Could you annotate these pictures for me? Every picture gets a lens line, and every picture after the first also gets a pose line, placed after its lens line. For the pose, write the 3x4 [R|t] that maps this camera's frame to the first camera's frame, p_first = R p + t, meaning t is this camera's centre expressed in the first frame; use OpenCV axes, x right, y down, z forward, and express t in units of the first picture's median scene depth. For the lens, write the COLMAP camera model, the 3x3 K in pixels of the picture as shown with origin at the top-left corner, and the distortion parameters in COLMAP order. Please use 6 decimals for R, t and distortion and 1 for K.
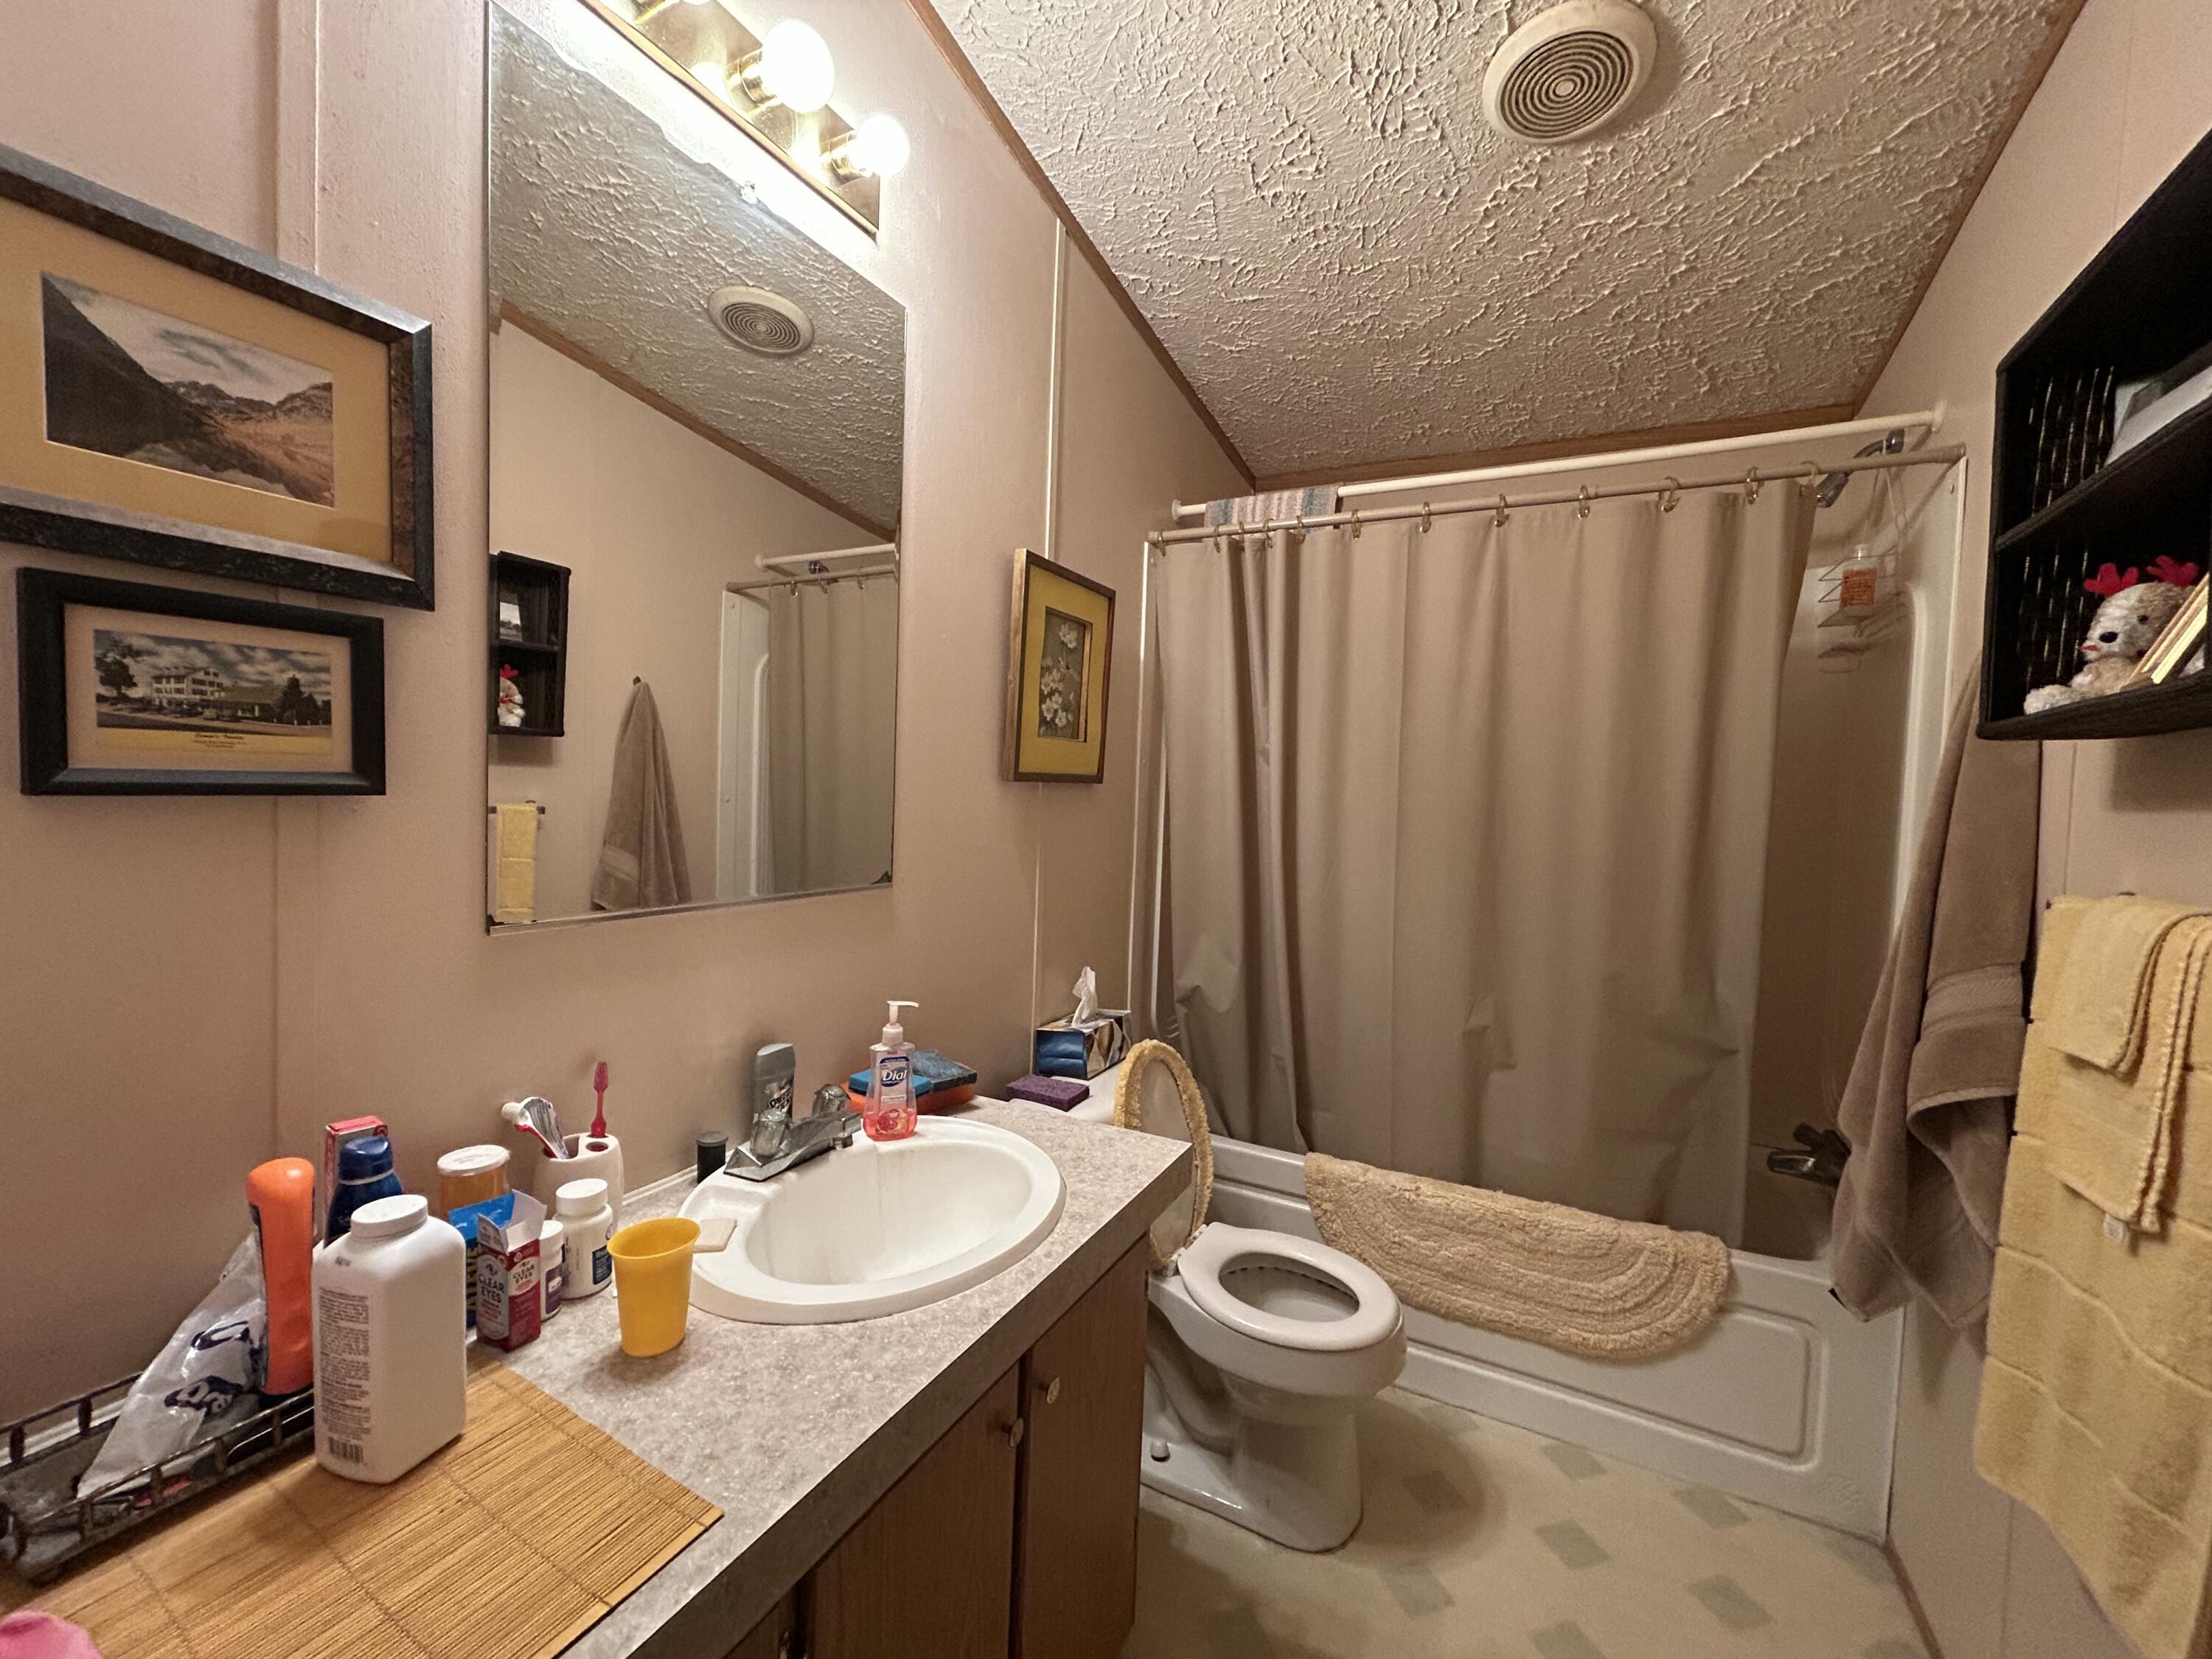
lens RADIAL K [[871.2, 0, 1097.9], [0, 871.2, 846.3], [0, 0, 1]] dist [0.001518, -0.001098]
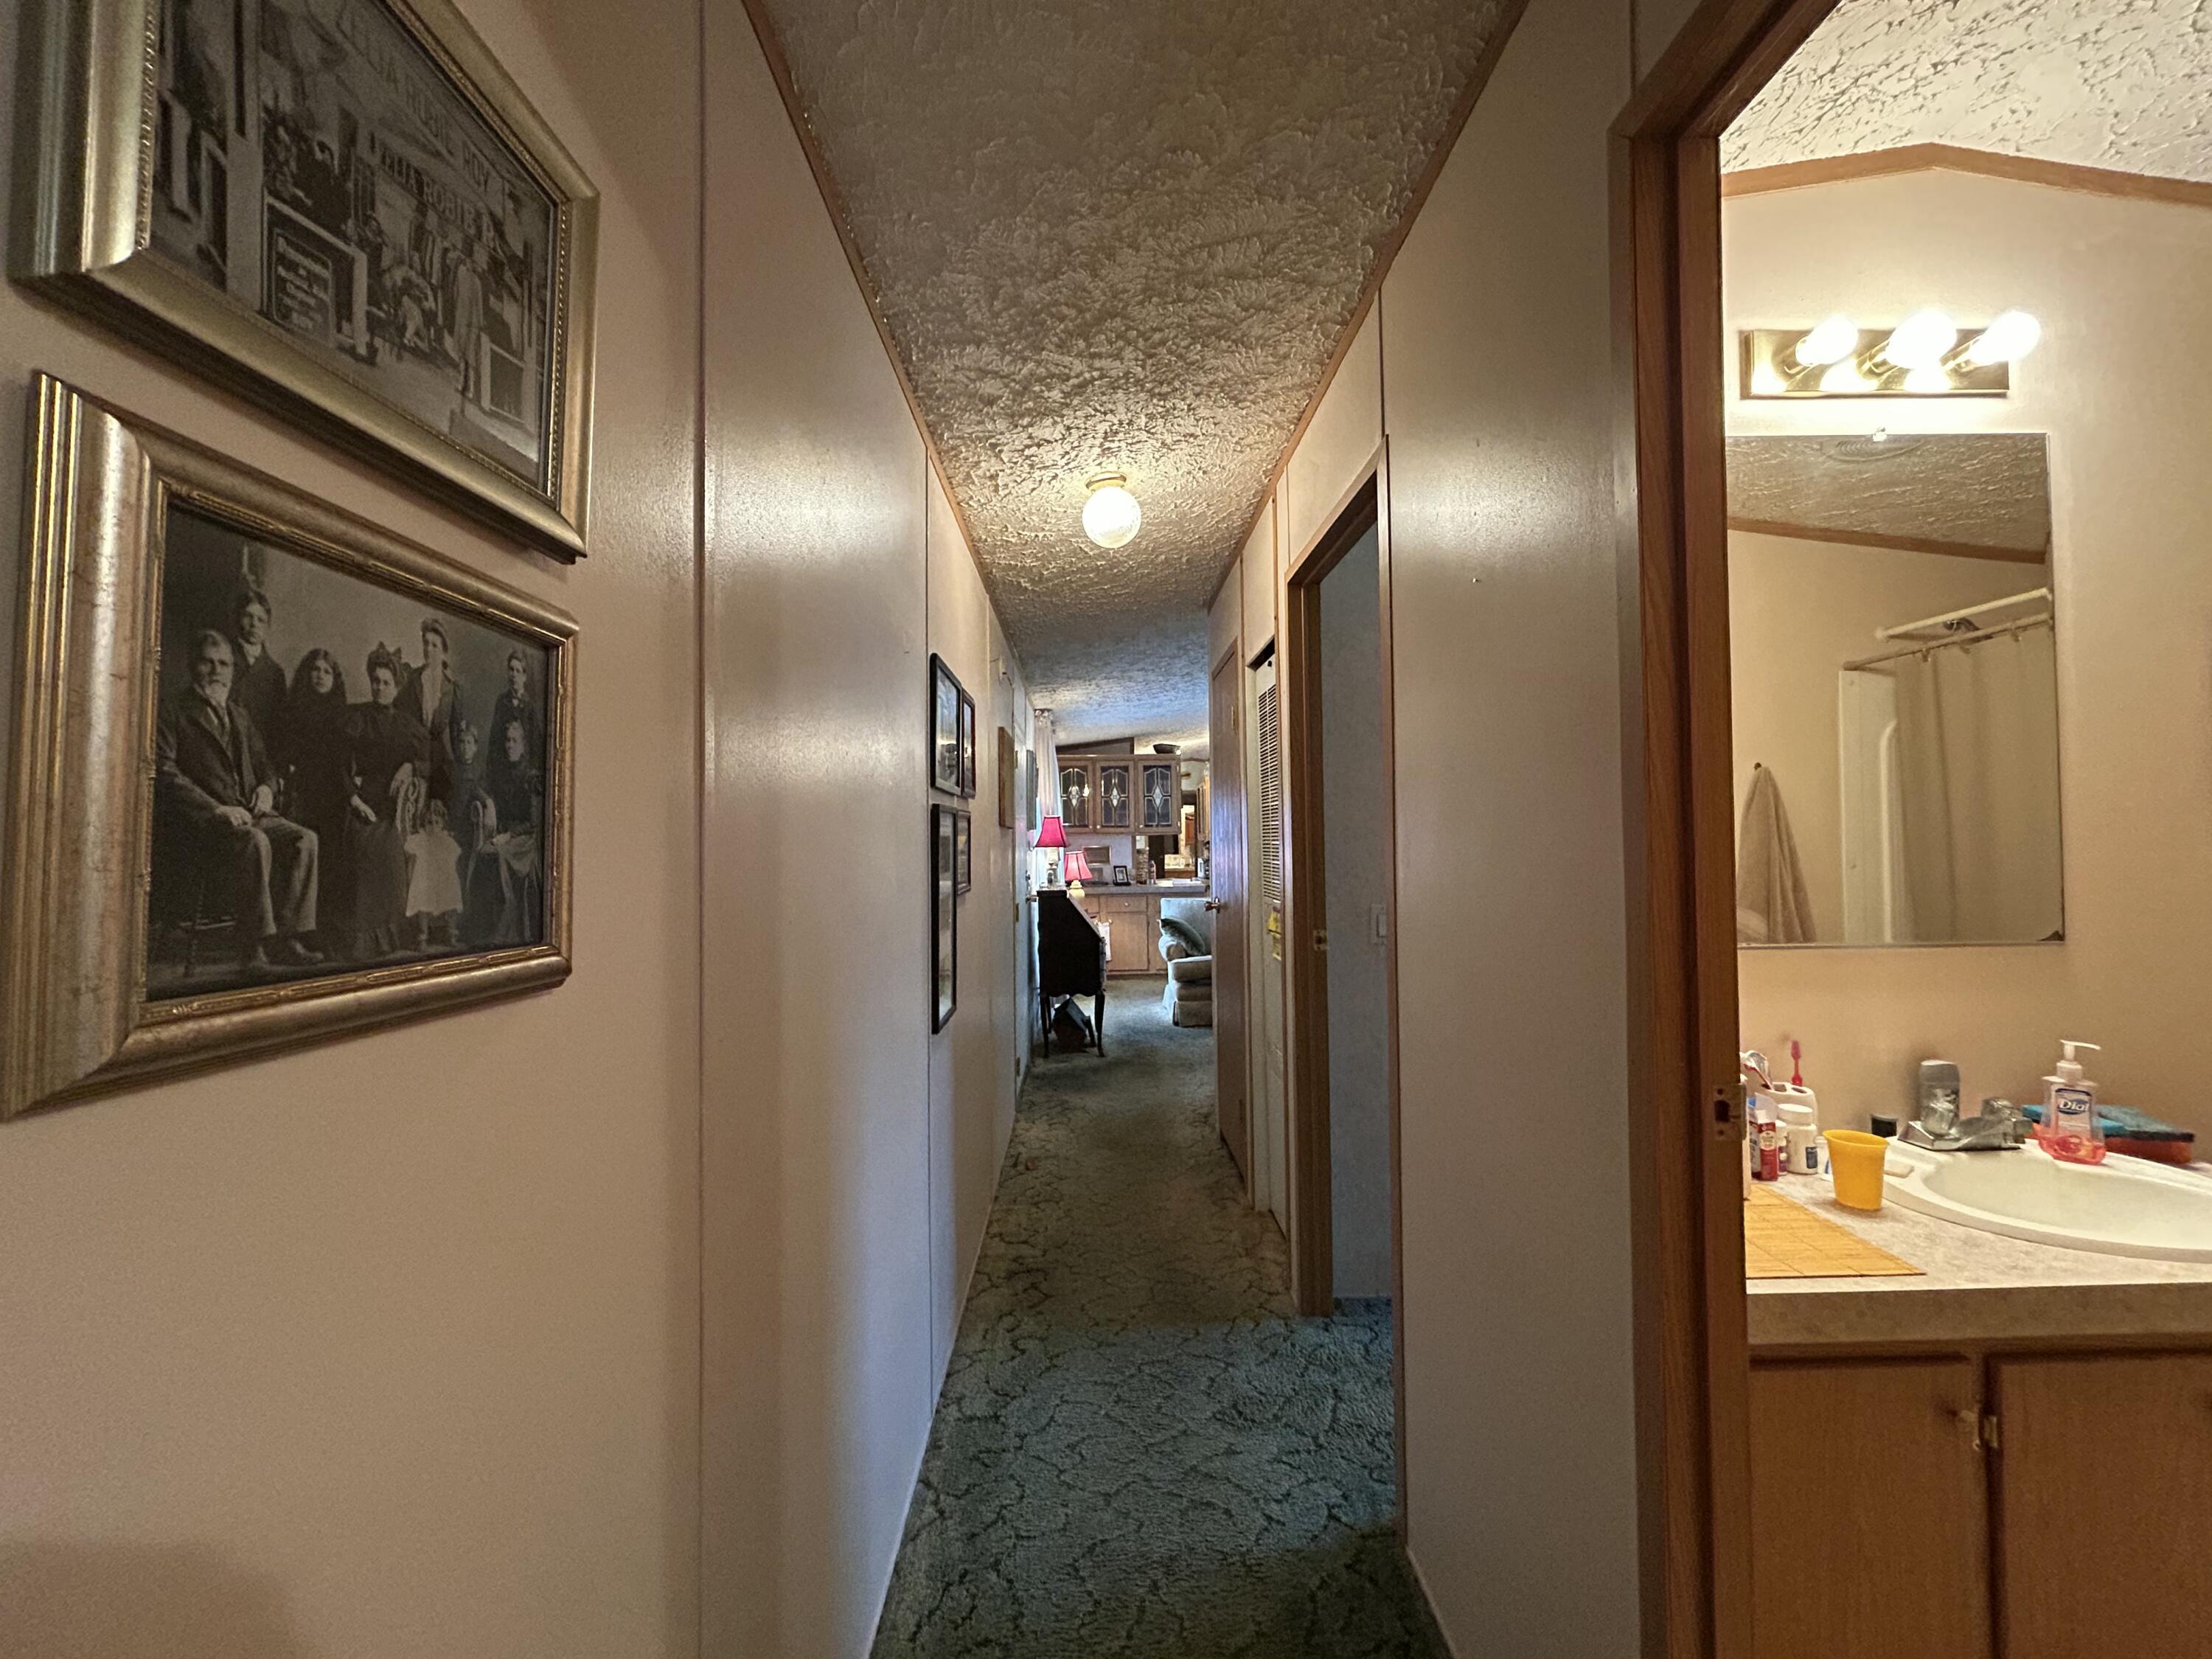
lens RADIAL K [[871.2, 0, 1113.8], [0, 871.2, 812.3], [0, 0, 1]] dist [0.001518, -0.001098]
pose [[0.466721, -0.068503, -0.881748, 0.220593], [-0.033139, 0.994941, -0.094838, 0.027194], [0.883784, 0.073483, 0.462090, -0.697366]]
